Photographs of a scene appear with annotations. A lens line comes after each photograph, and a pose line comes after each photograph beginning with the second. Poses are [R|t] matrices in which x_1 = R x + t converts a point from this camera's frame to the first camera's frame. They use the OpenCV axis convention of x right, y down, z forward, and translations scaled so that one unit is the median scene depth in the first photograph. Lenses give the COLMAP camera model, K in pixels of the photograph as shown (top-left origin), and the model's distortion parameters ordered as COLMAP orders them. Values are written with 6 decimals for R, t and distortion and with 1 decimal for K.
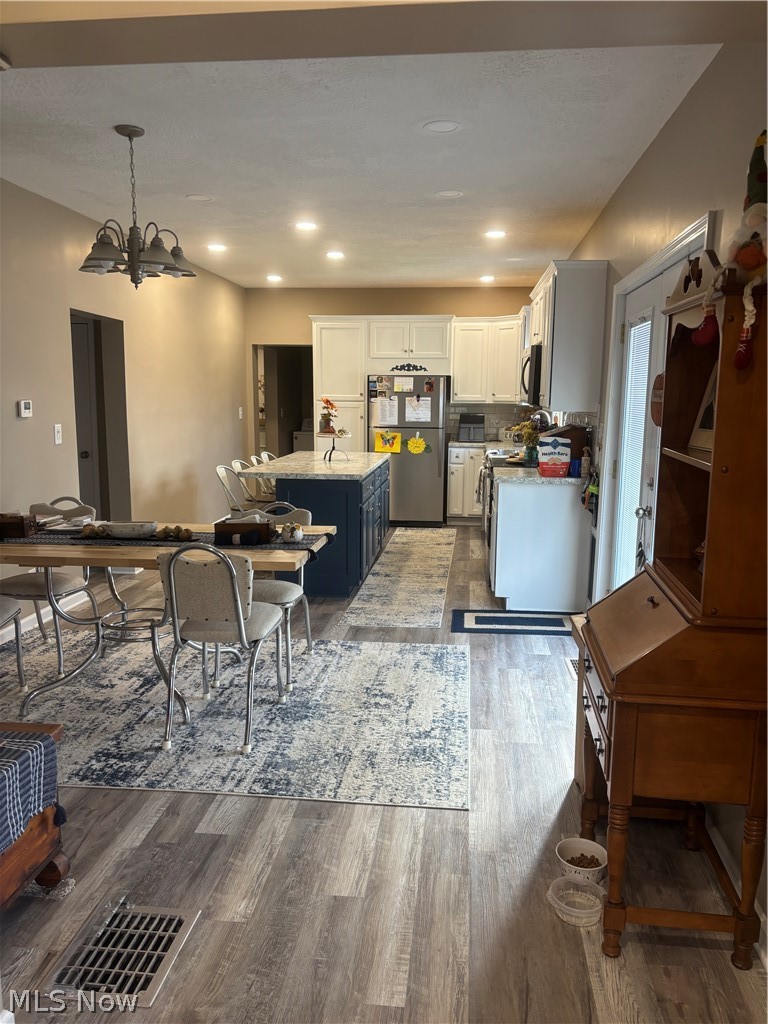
lens RADIAL K [[775.5, 0, 384.1], [0, 775.5, 515.2], [0, 0, 1]] dist [0.000237, 0.000638]
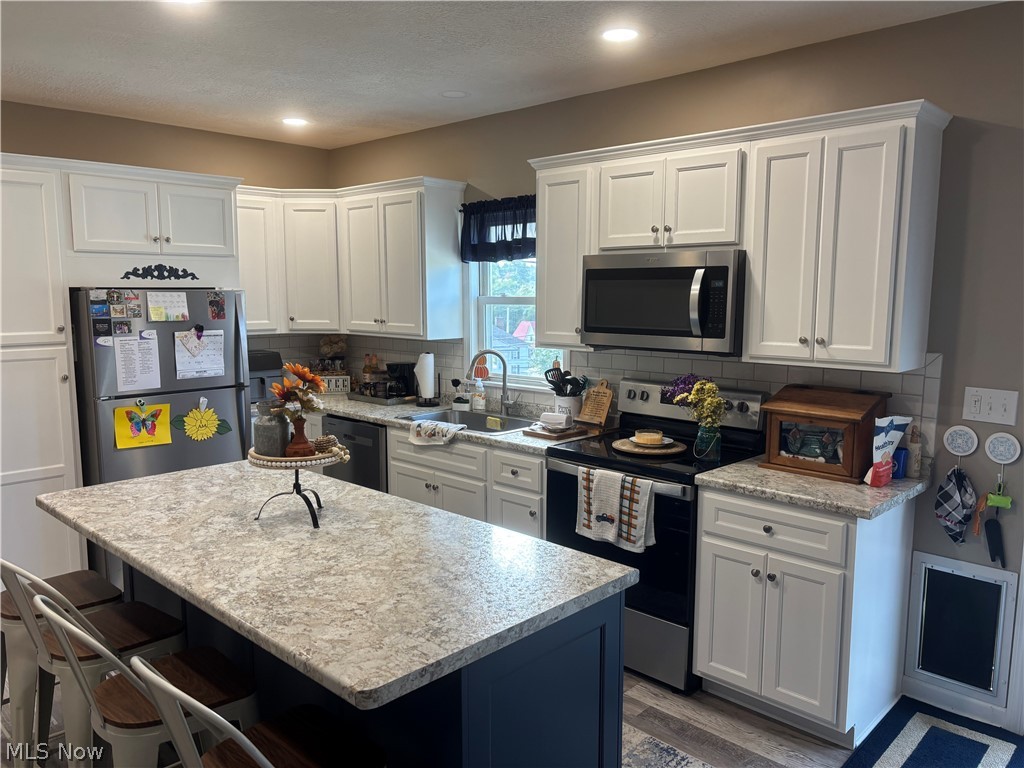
lens RADIAL K [[775.5, 0, 510.9], [0, 775.5, 382.2], [0, 0, 1]] dist [0.000237, 0.000638]
pose [[0.619092, -0.100307, 0.778886, -0.227697], [0.131817, 0.991011, 0.022852, -0.102055], [-0.774176, 0.088523, 0.626749, 0.518888]]
